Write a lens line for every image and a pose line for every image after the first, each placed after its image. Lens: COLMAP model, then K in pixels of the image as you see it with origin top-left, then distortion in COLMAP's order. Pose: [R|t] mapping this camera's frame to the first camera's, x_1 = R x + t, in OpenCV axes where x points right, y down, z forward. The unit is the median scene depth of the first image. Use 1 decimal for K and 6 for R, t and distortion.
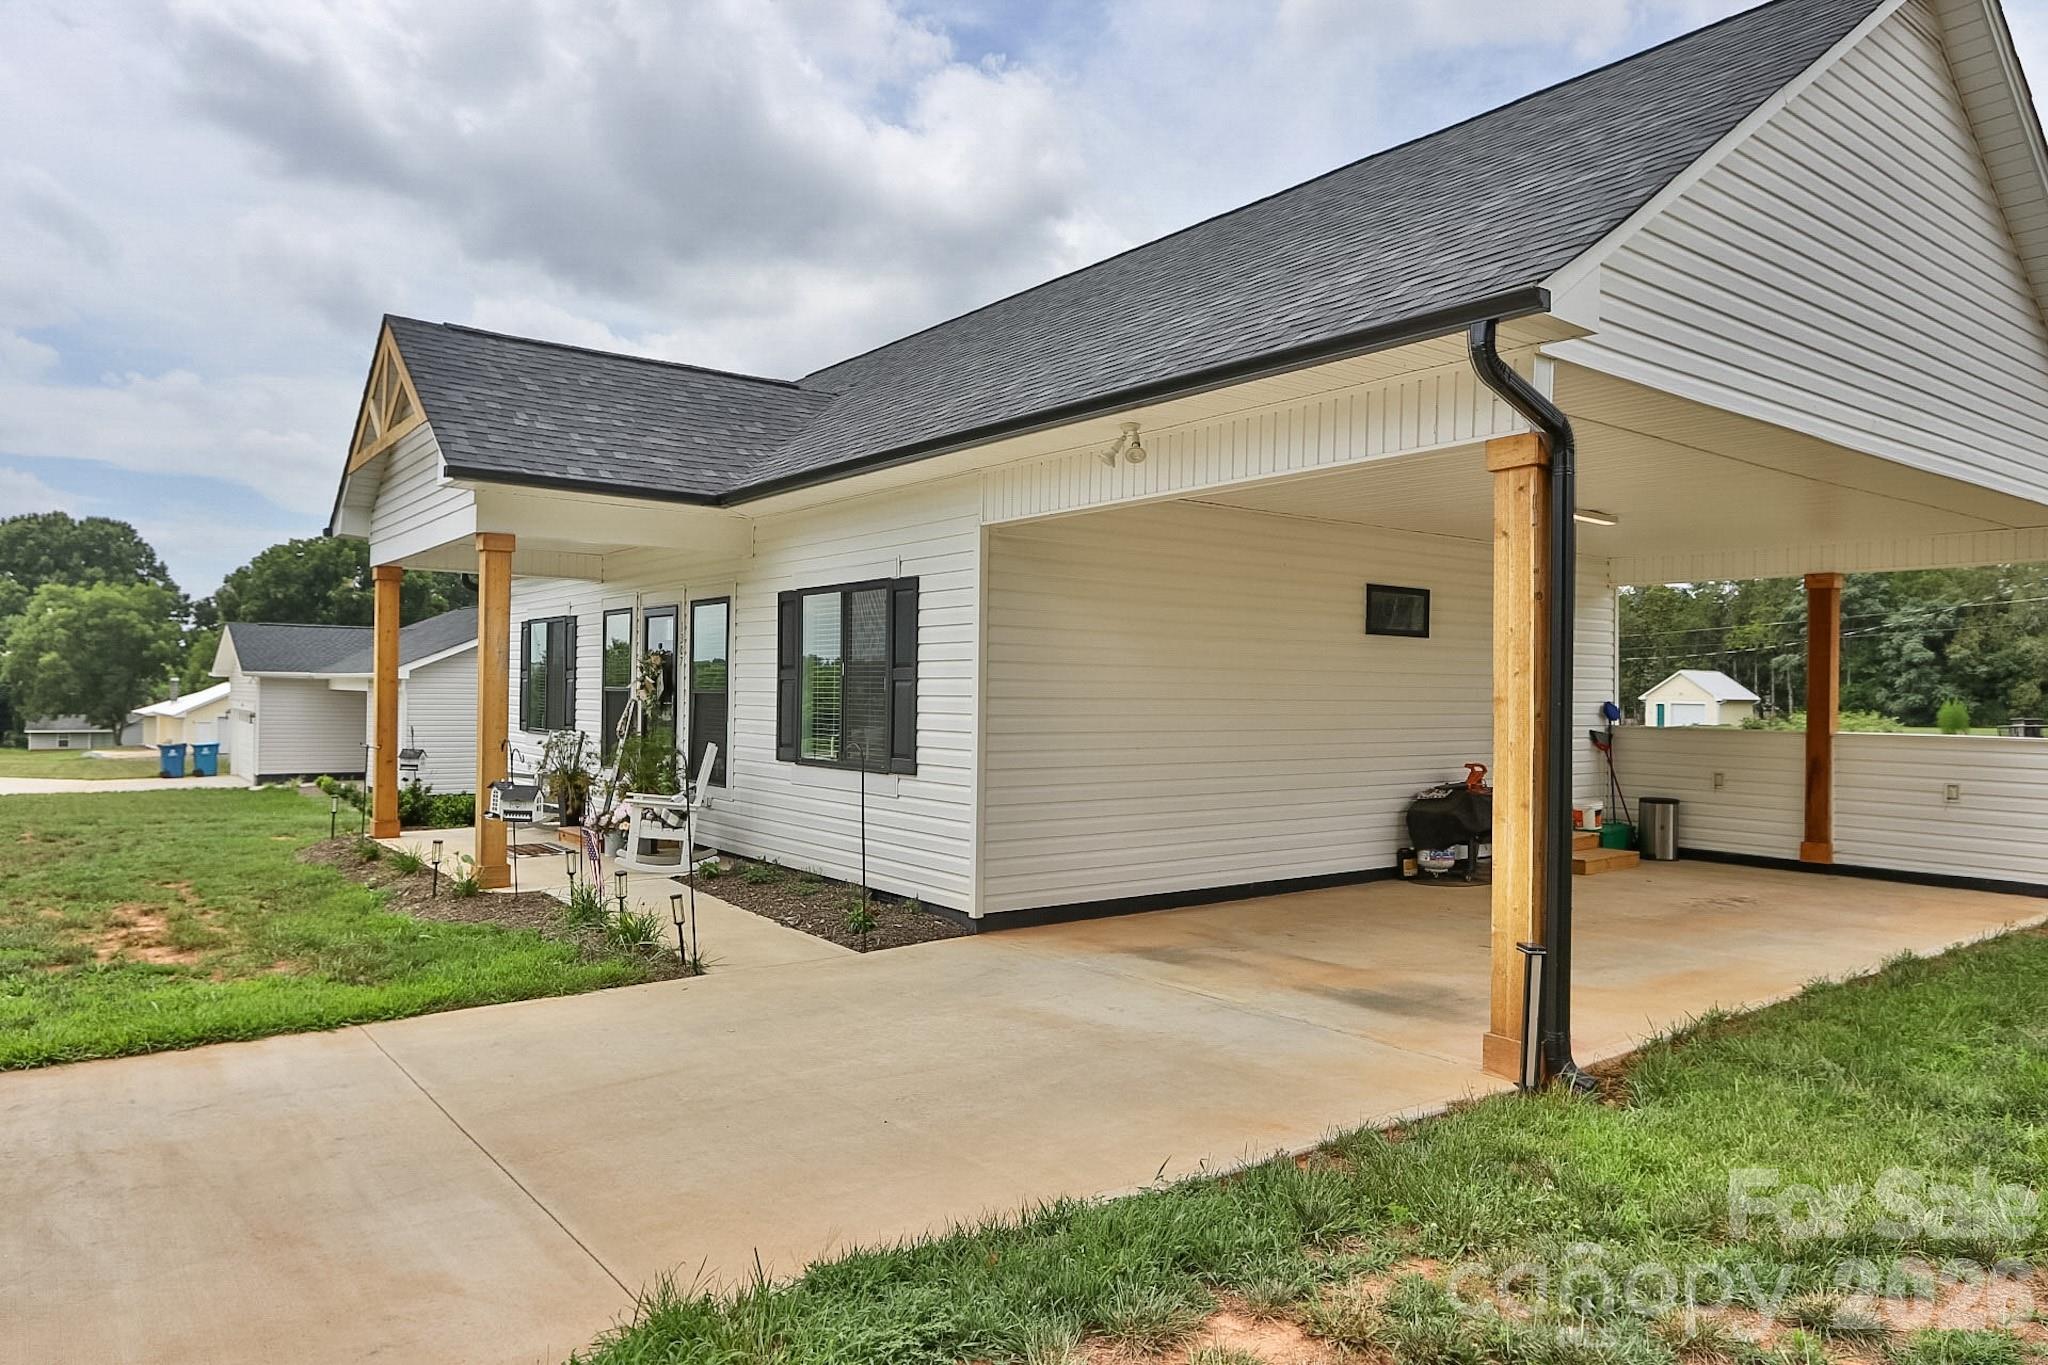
lens RADIAL K [[1301.5, 0, 1024.0], [0, 1301.5, 682.5], [0, 0, 1]] dist [-0.030468, 0.000644]
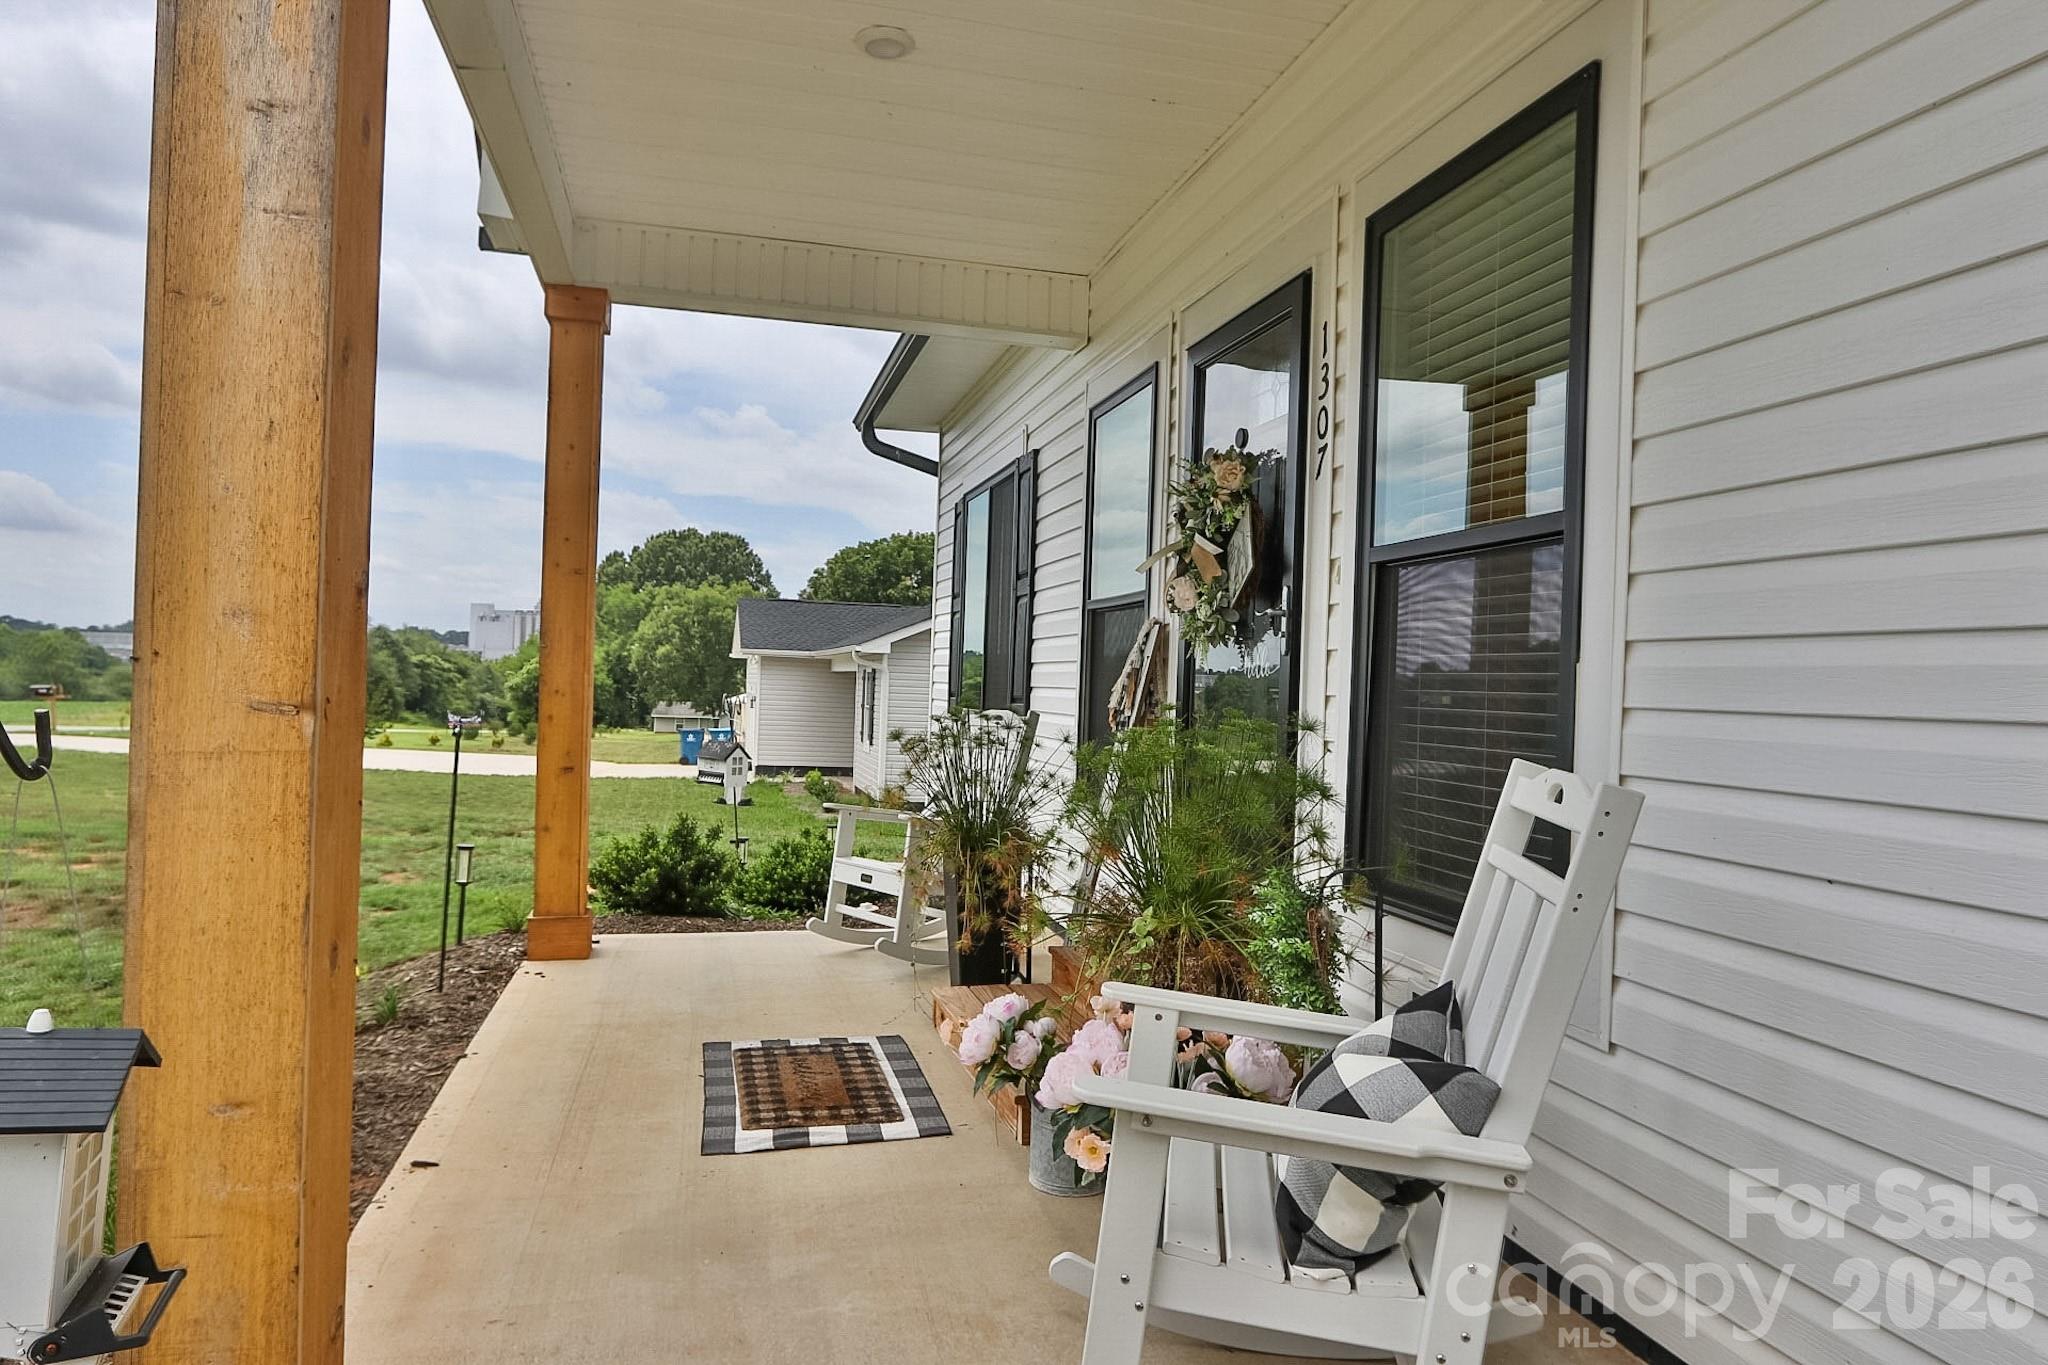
lens RADIAL K [[1138.7, 0, 1015.2], [0, 1138.7, 686.1], [0, 0, 1]] dist [-0.006424, -0.001142]
pose [[0.909106, 0.015747, -0.416268, -0.099938], [-0.019056, 0.999811, -0.003796, 0.015567], [0.416130, 0.011384, 0.909234, 0.339515]]
